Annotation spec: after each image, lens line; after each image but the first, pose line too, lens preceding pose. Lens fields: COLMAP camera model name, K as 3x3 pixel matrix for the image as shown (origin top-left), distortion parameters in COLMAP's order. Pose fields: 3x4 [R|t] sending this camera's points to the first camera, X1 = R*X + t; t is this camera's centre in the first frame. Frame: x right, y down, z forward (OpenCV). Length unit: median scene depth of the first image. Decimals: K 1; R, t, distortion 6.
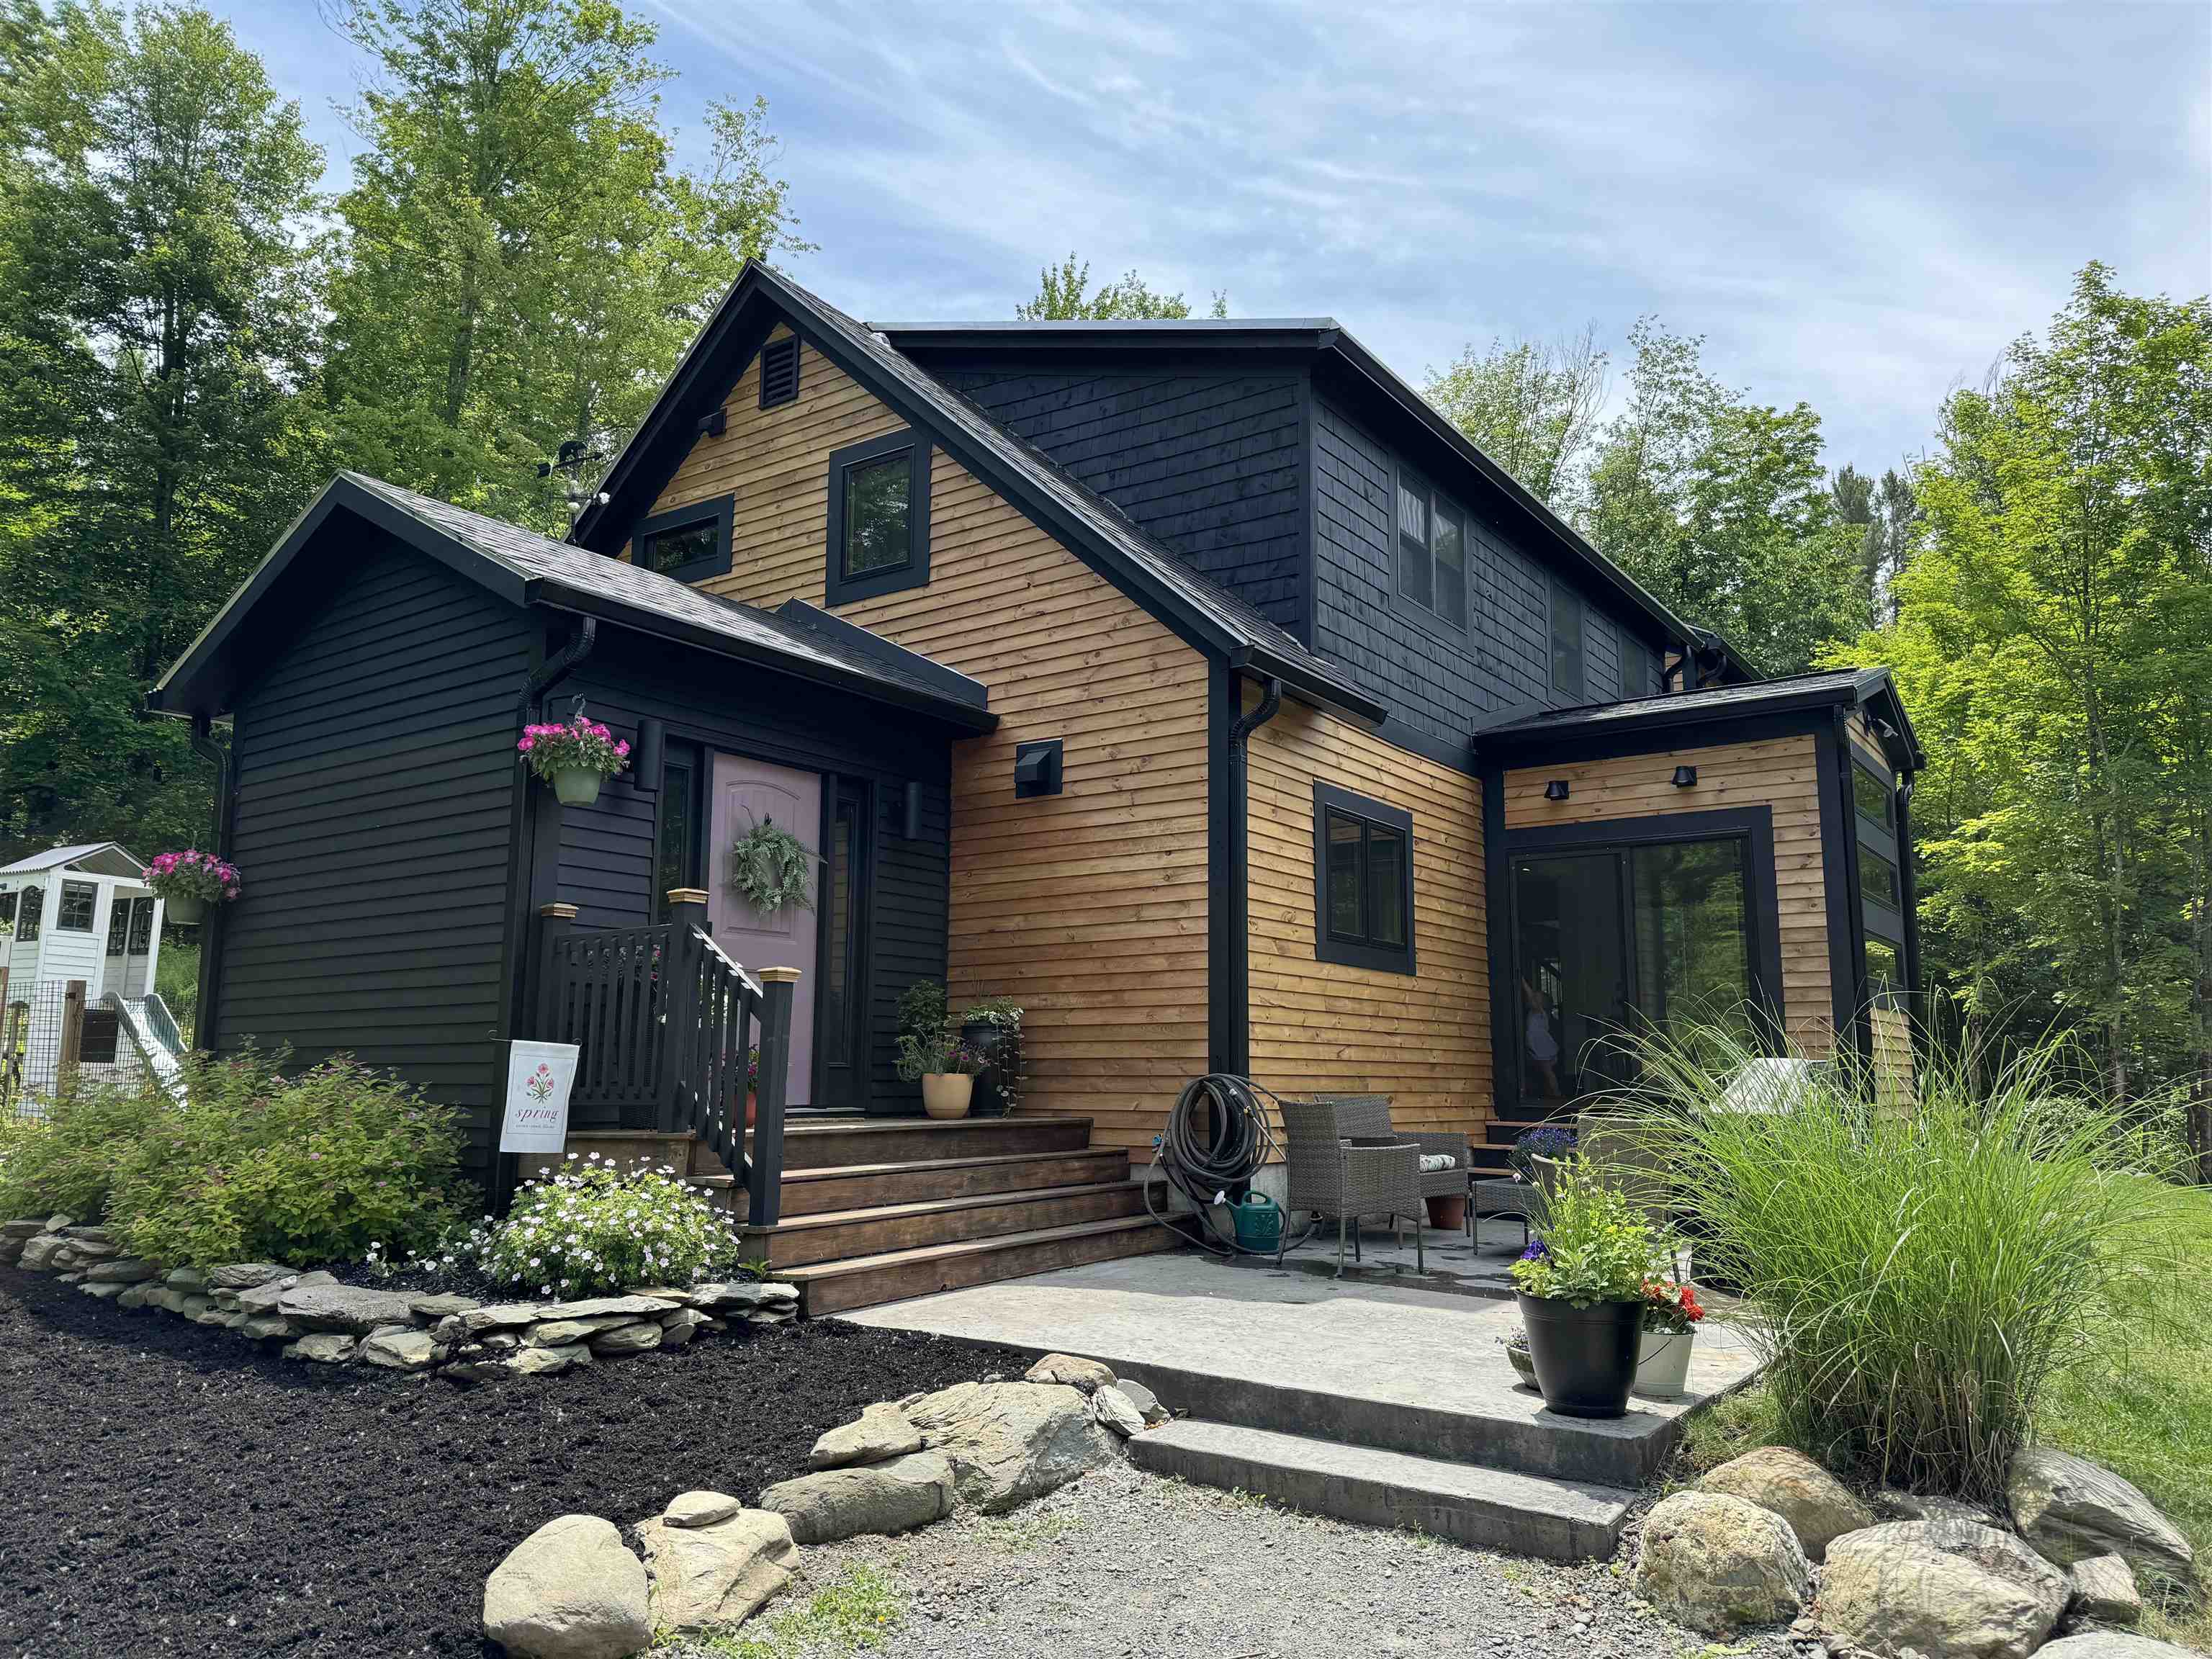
lens RADIAL K [[1545.0, 0, 1106.0], [0, 1545.0, 829.5], [0, 0, 1]] dist [0.092427, -0.137992]
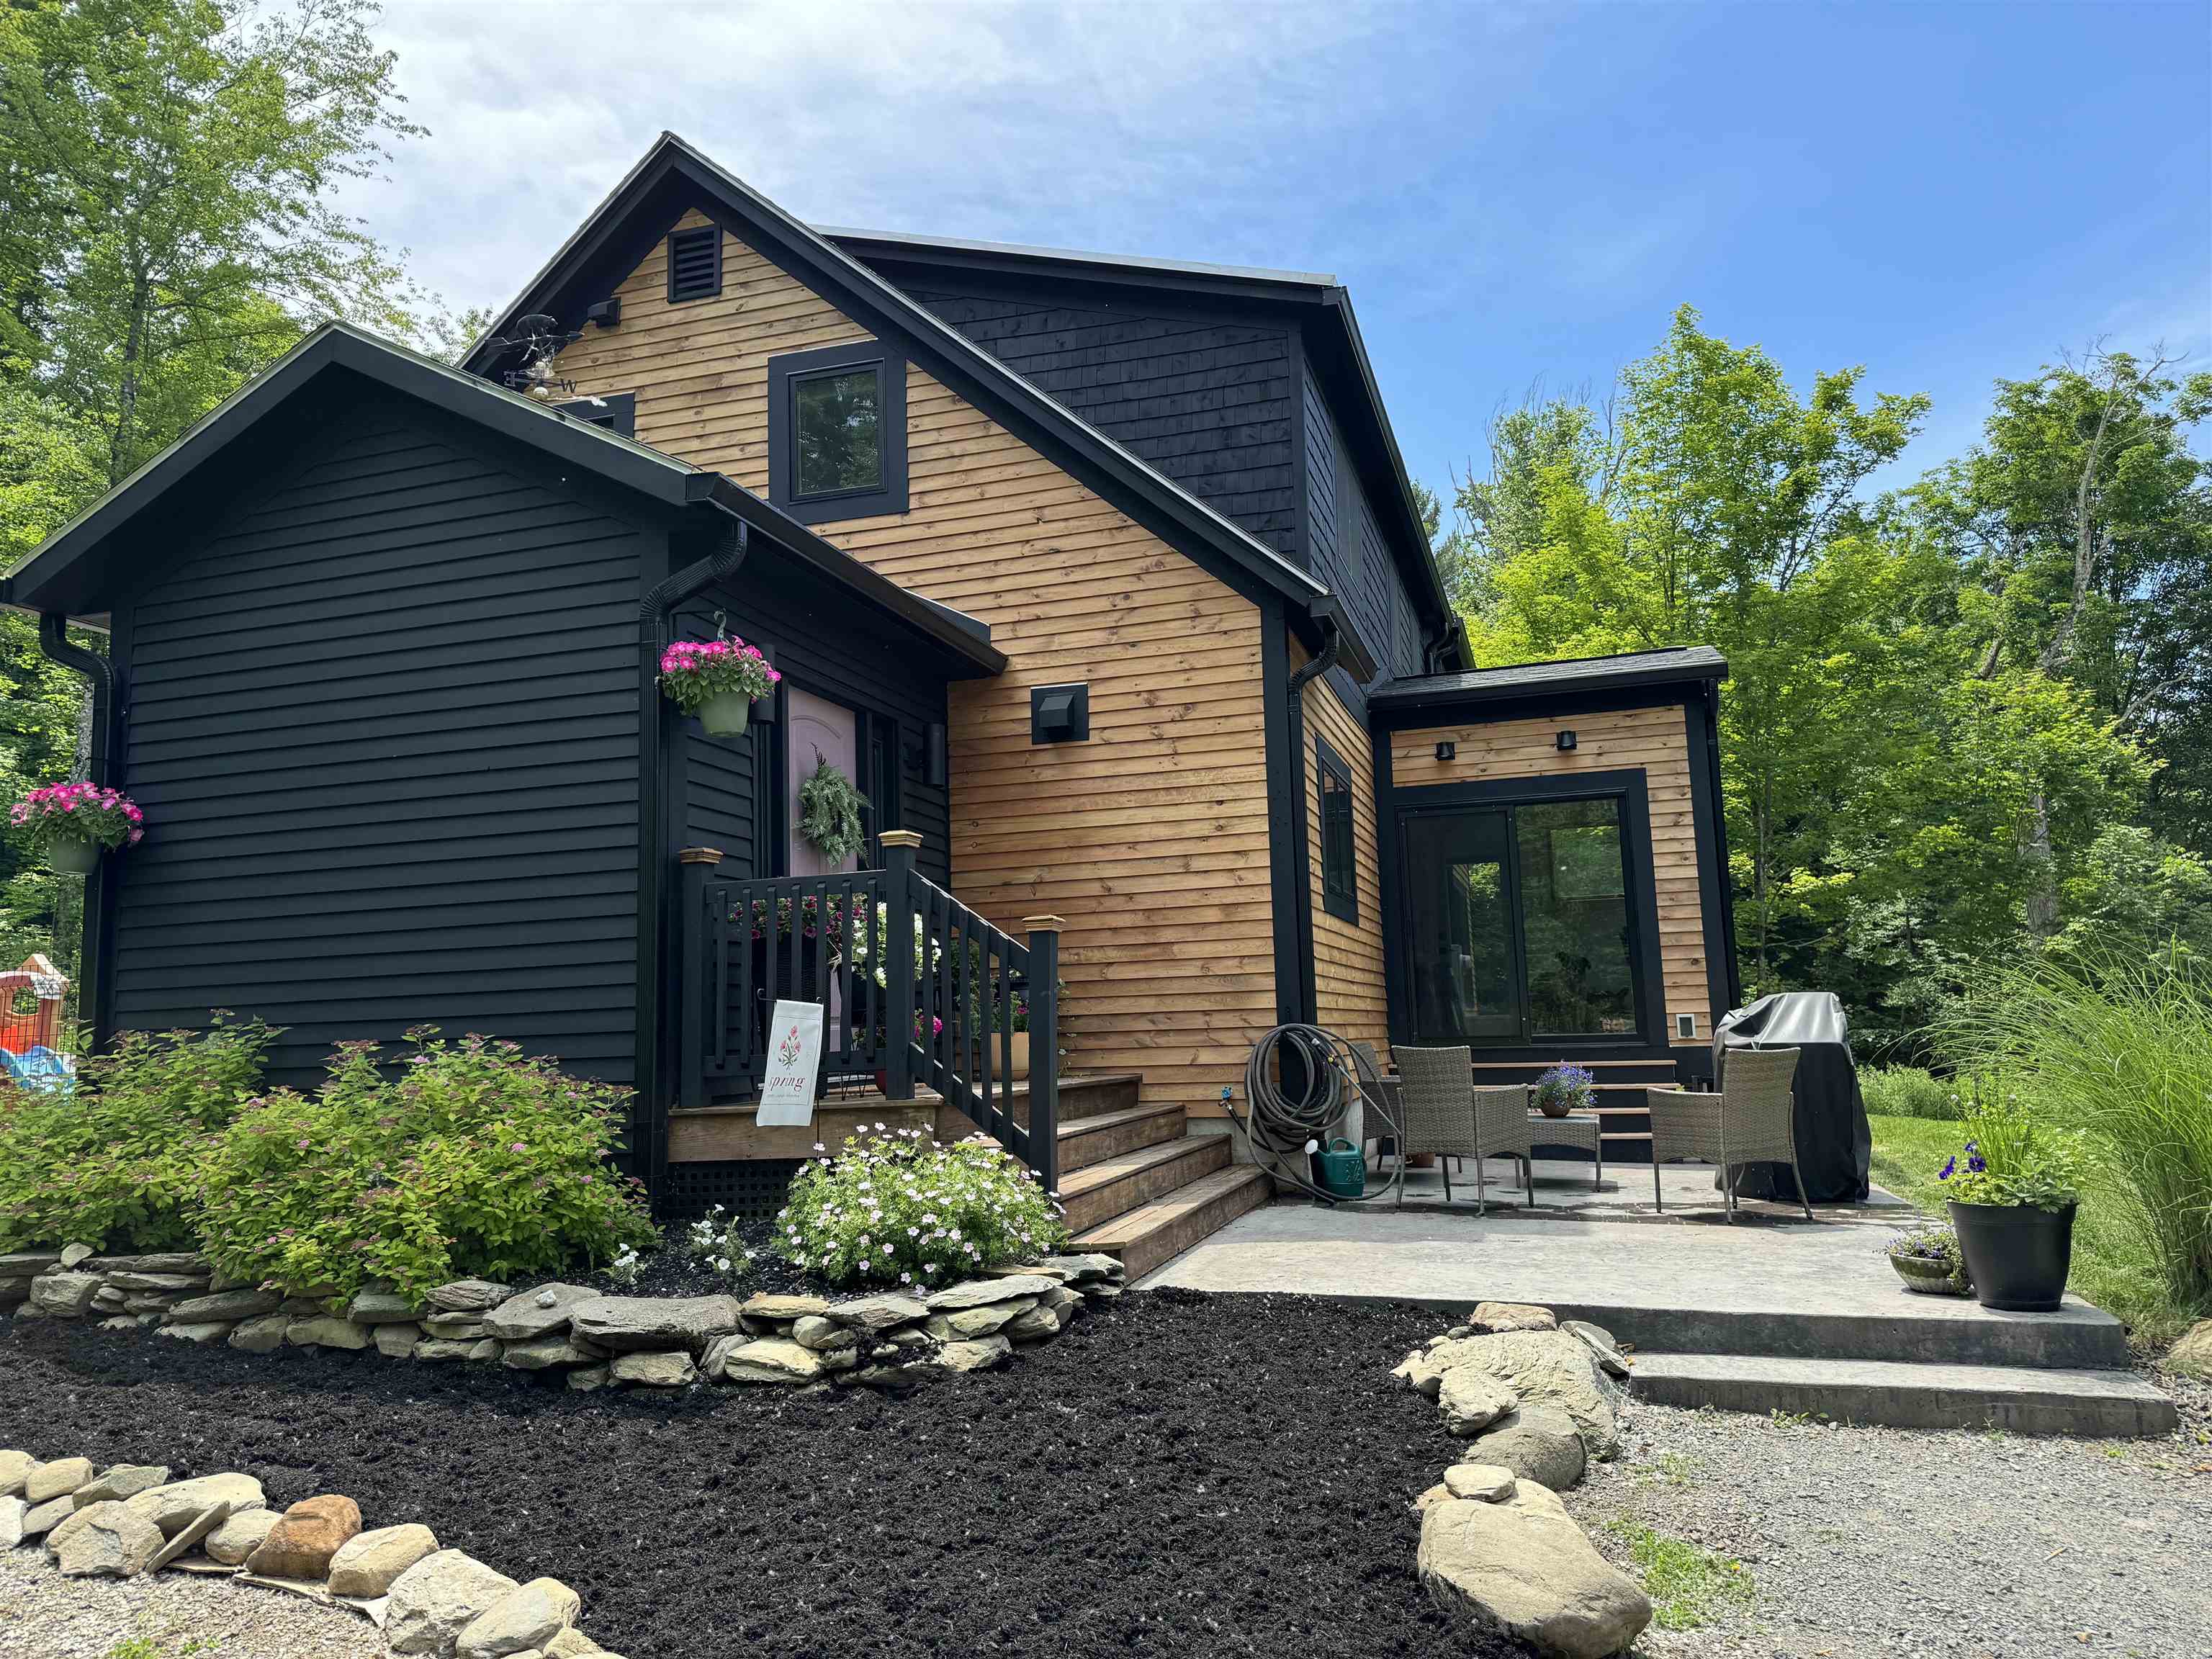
lens RADIAL K [[1549.8, 0, 1109.3], [0, 1549.8, 821.7], [0, 0, 1]] dist [0.084720, -0.142624]
pose [[0.950594, 0.009504, 0.310291, -0.319632], [-0.015008, 0.999769, 0.015354, 0.012680], [-0.310073, -0.019252, 0.950518, 0.079872]]
